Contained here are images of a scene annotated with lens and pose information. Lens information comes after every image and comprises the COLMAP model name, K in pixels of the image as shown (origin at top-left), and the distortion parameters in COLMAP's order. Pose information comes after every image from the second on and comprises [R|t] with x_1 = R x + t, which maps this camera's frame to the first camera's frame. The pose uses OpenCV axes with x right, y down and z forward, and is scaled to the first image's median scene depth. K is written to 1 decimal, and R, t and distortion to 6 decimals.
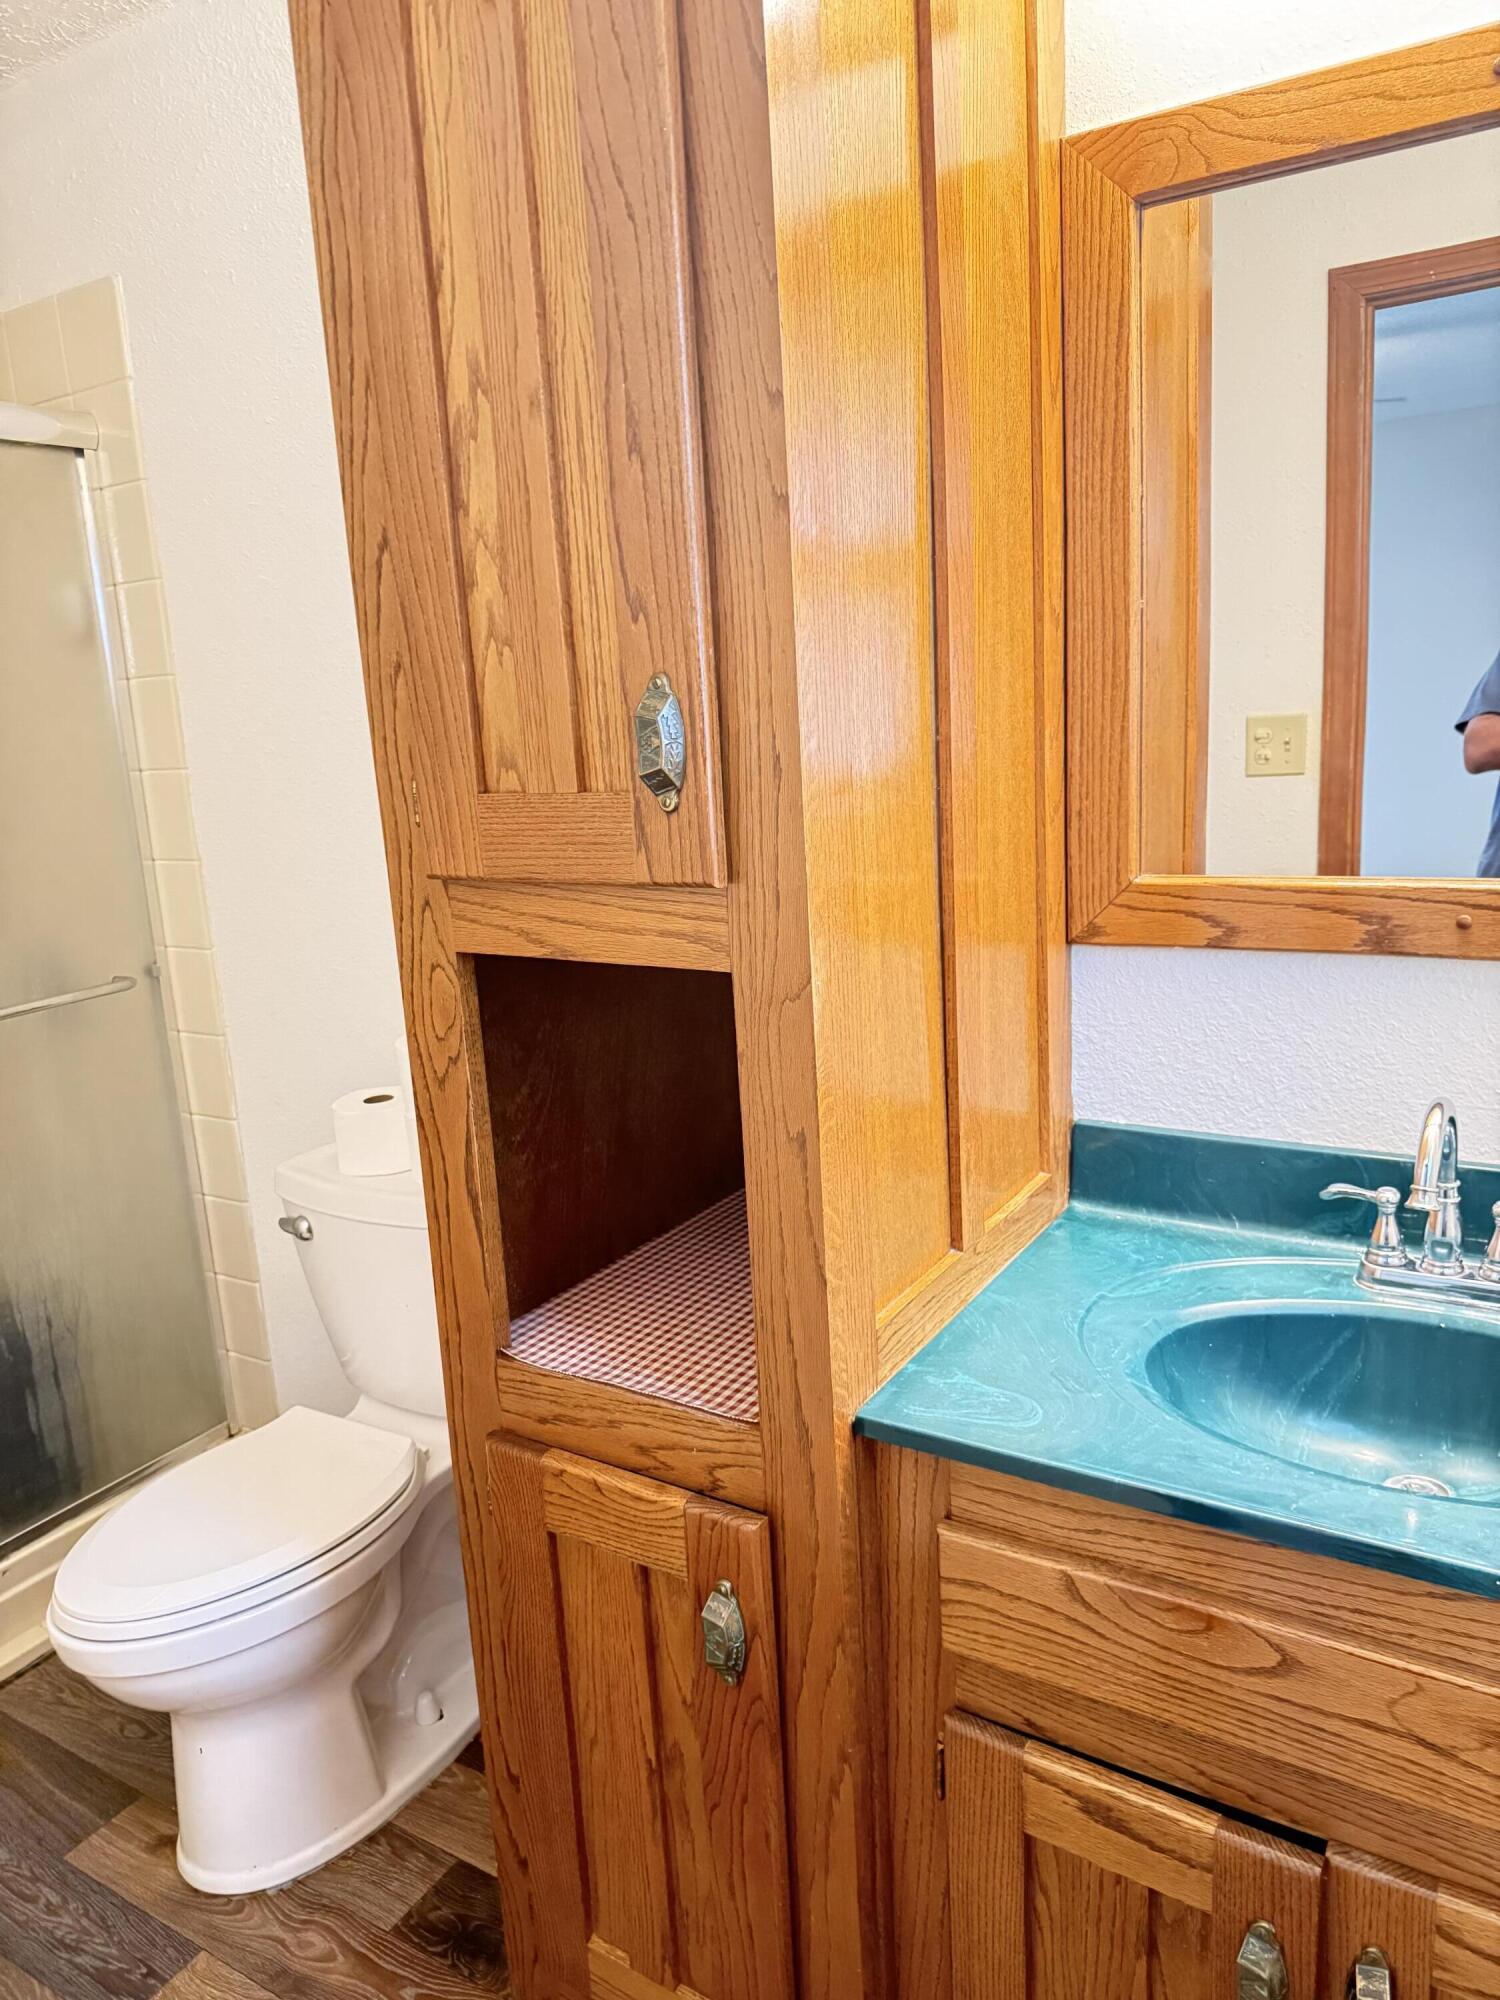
lens RADIAL K [[1445.6, 0, 750.0], [0, 1445.6, 1000.0], [0, 0, 1]] dist [0.006989, 0.005317]
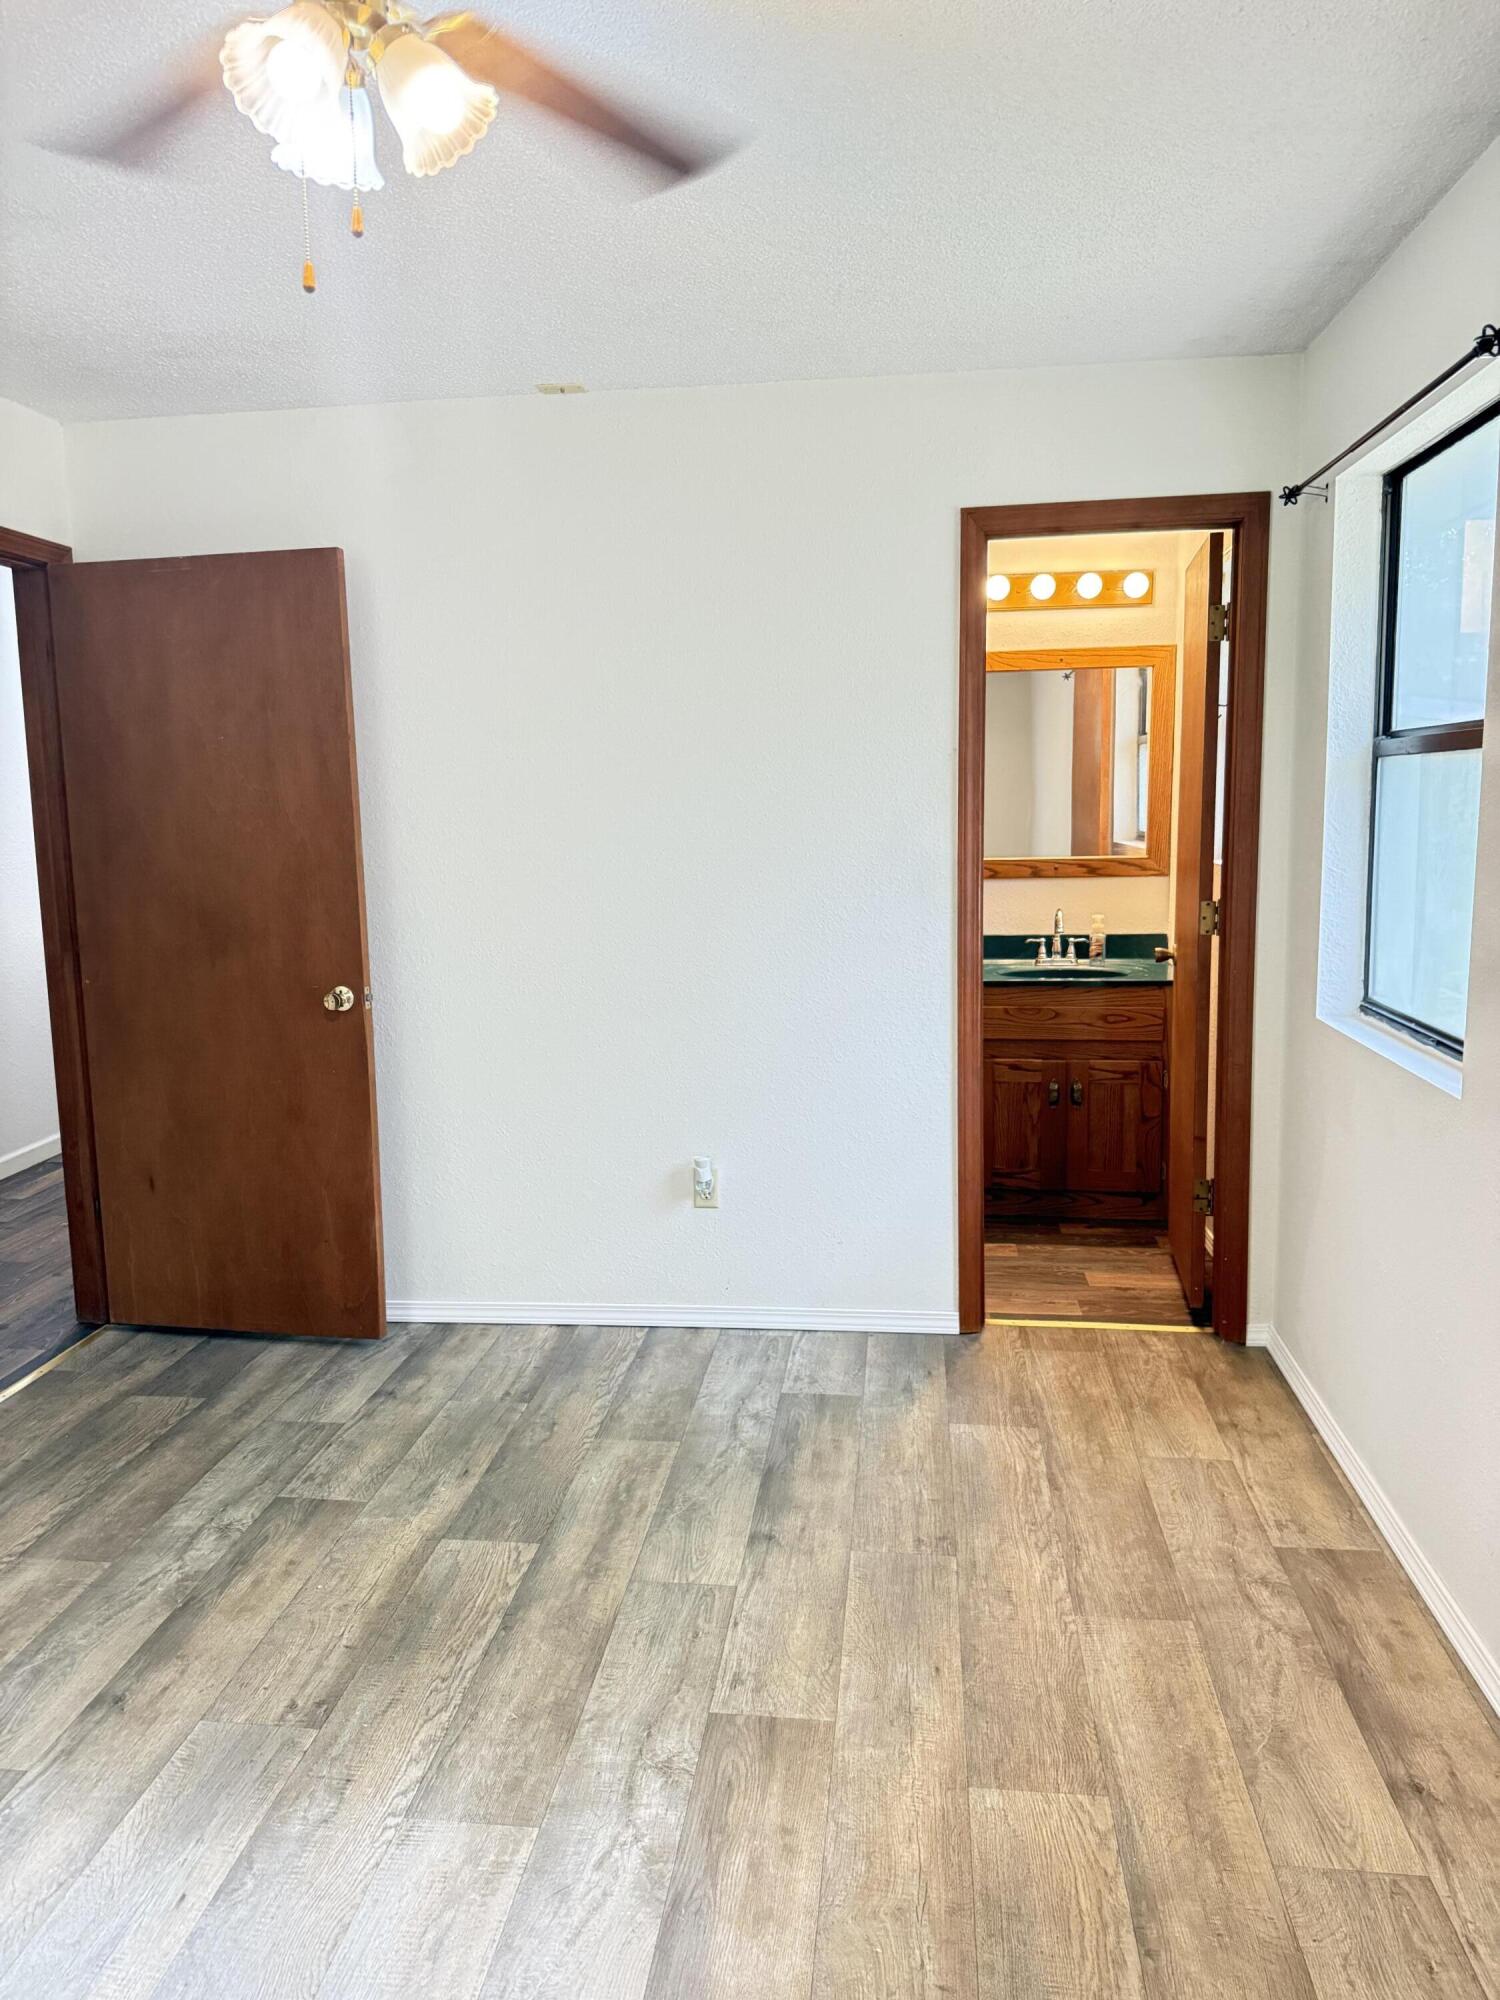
lens RADIAL K [[1420.8, 0, 750.0], [0, 1420.8, 1000.0], [0, 0, 1]] dist [0.002900, -0.036027]
pose [[0.906855, -0.016839, 0.421106, -2.168420], [0.051592, 0.996122, -0.071271, 0.620244], [-0.418273, 0.086358, 0.904207, -2.398040]]
